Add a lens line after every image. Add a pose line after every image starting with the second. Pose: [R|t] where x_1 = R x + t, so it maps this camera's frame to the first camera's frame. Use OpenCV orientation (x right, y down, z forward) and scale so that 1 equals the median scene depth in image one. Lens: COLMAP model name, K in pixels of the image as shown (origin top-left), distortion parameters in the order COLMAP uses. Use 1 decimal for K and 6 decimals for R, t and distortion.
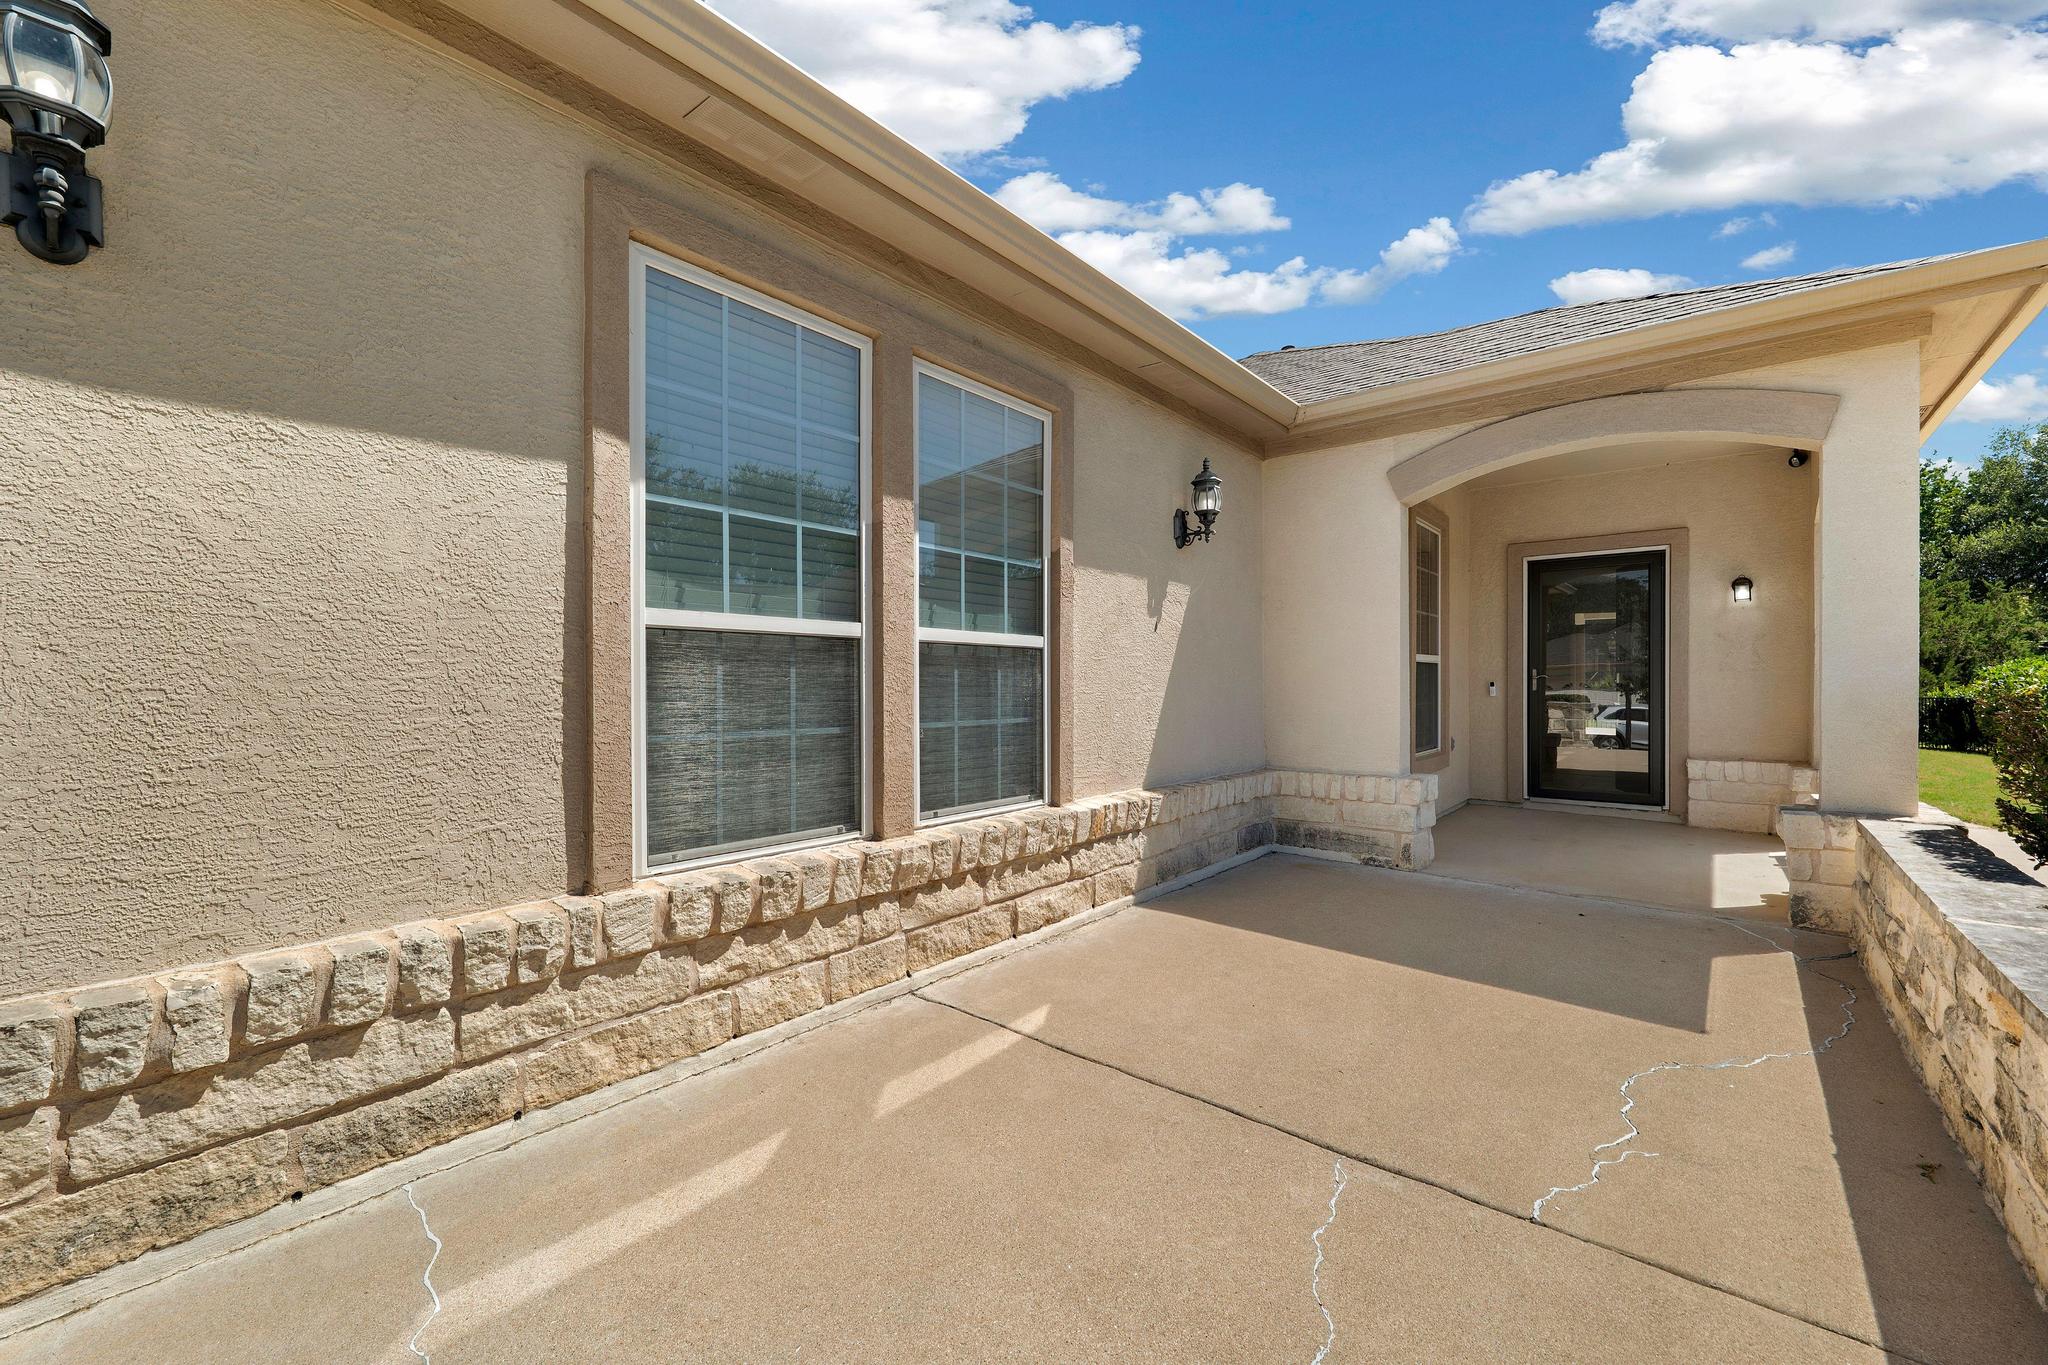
lens RADIAL K [[831.4, 0, 1008.1], [0, 831.4, 684.5], [0, 0, 1]] dist [-0.002957, 0.000300]
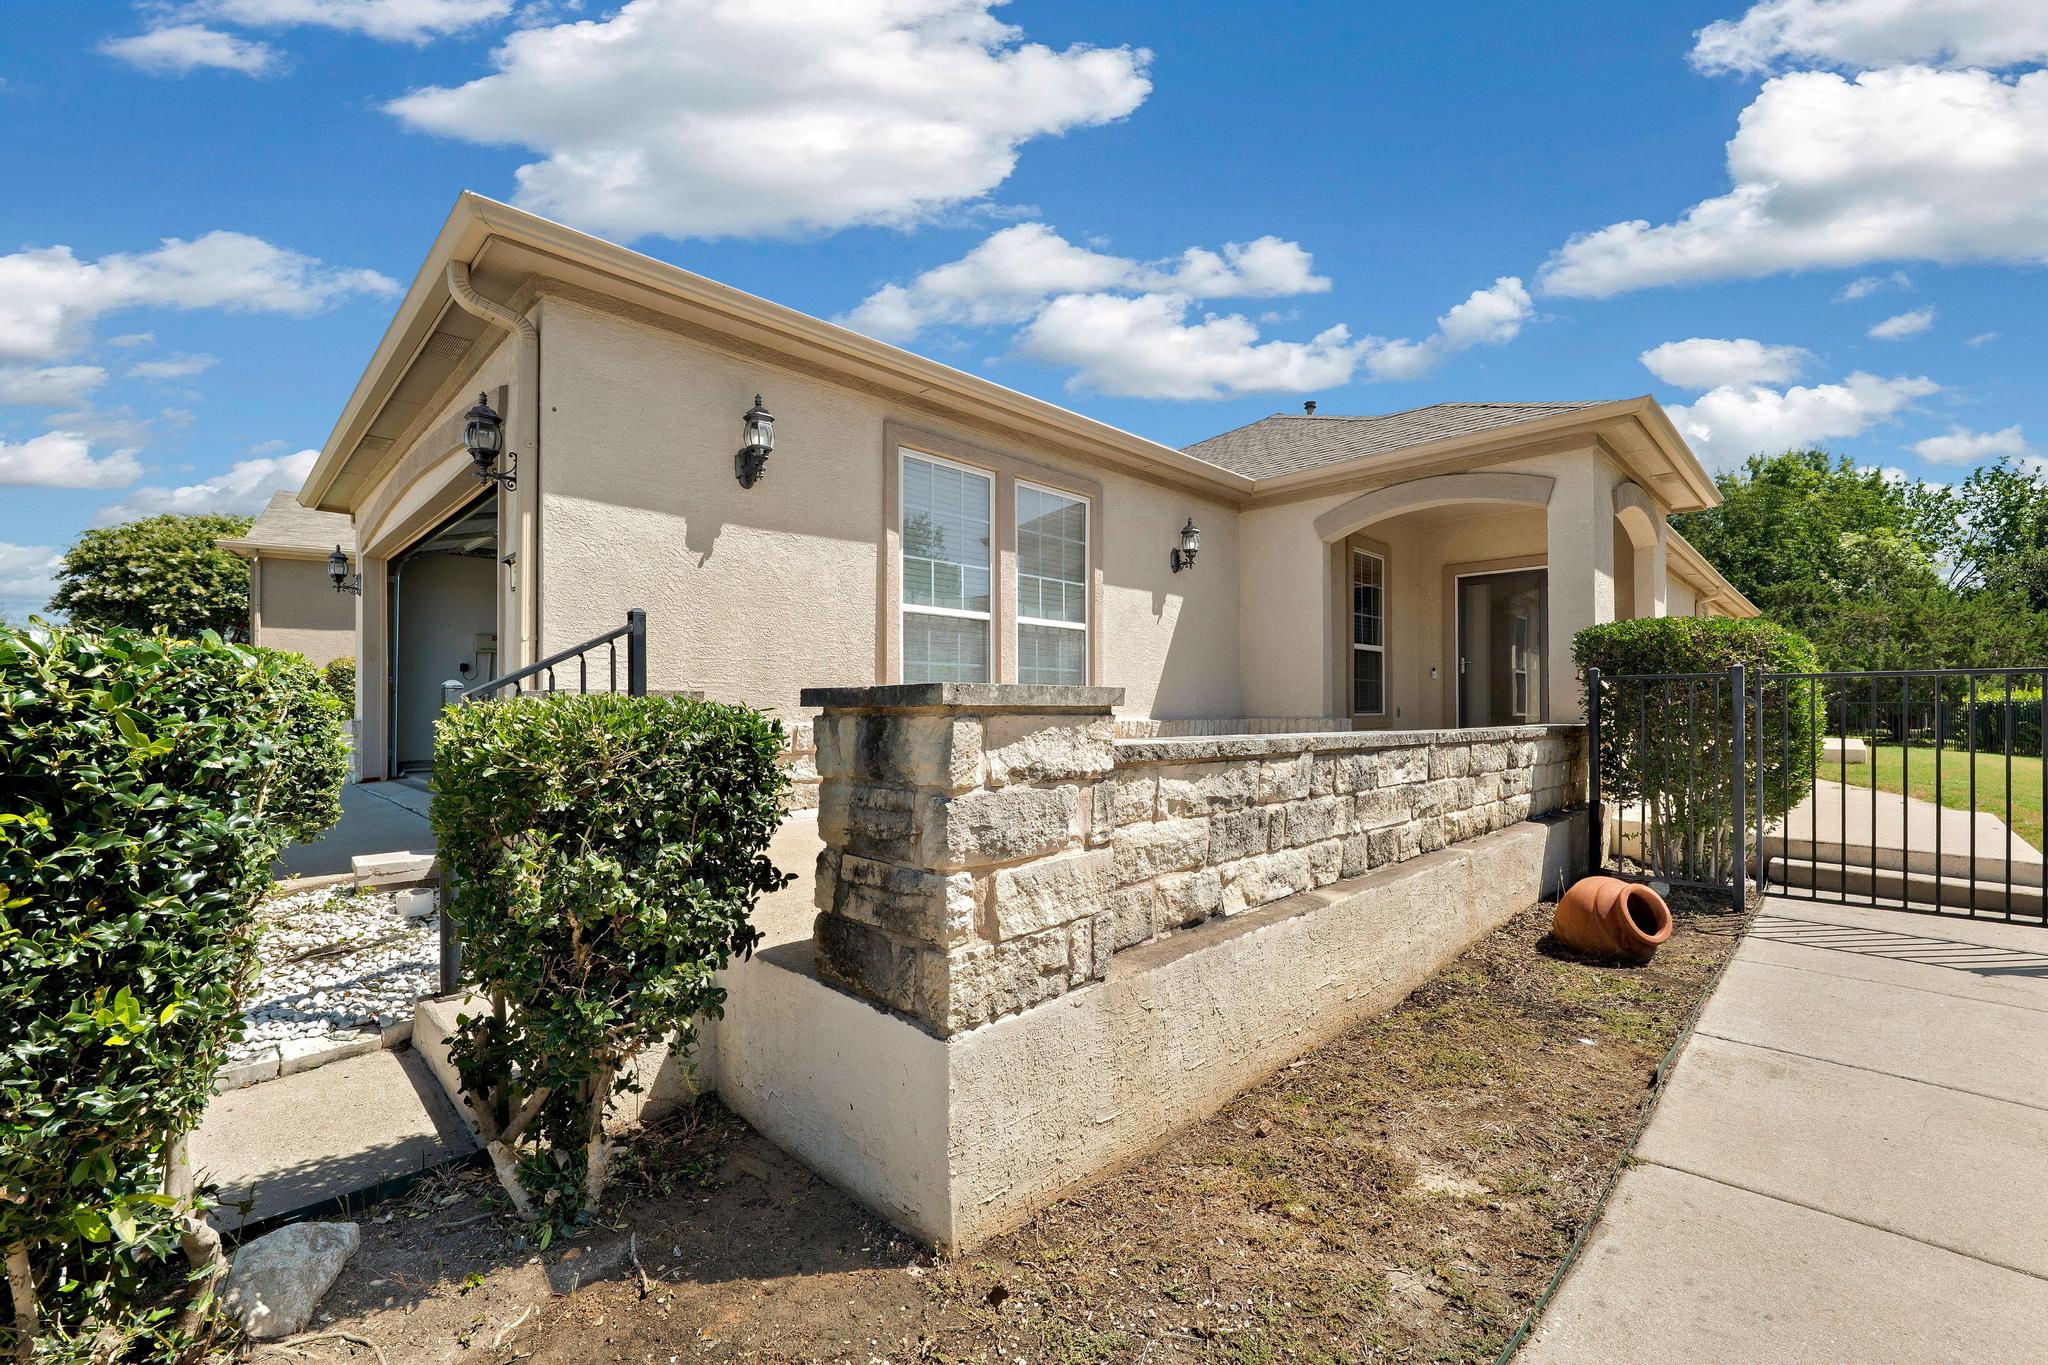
lens RADIAL K [[831.4, 0, 1032.1], [0, 831.4, 718.8], [0, 0, 1]] dist [-0.002957, 0.000300]
pose [[0.997714, -0.000288, -0.067571, 0.045700], [0.001307, 0.999886, 0.015037, 0.112850], [0.067559, -0.015091, 0.997601, -0.750156]]
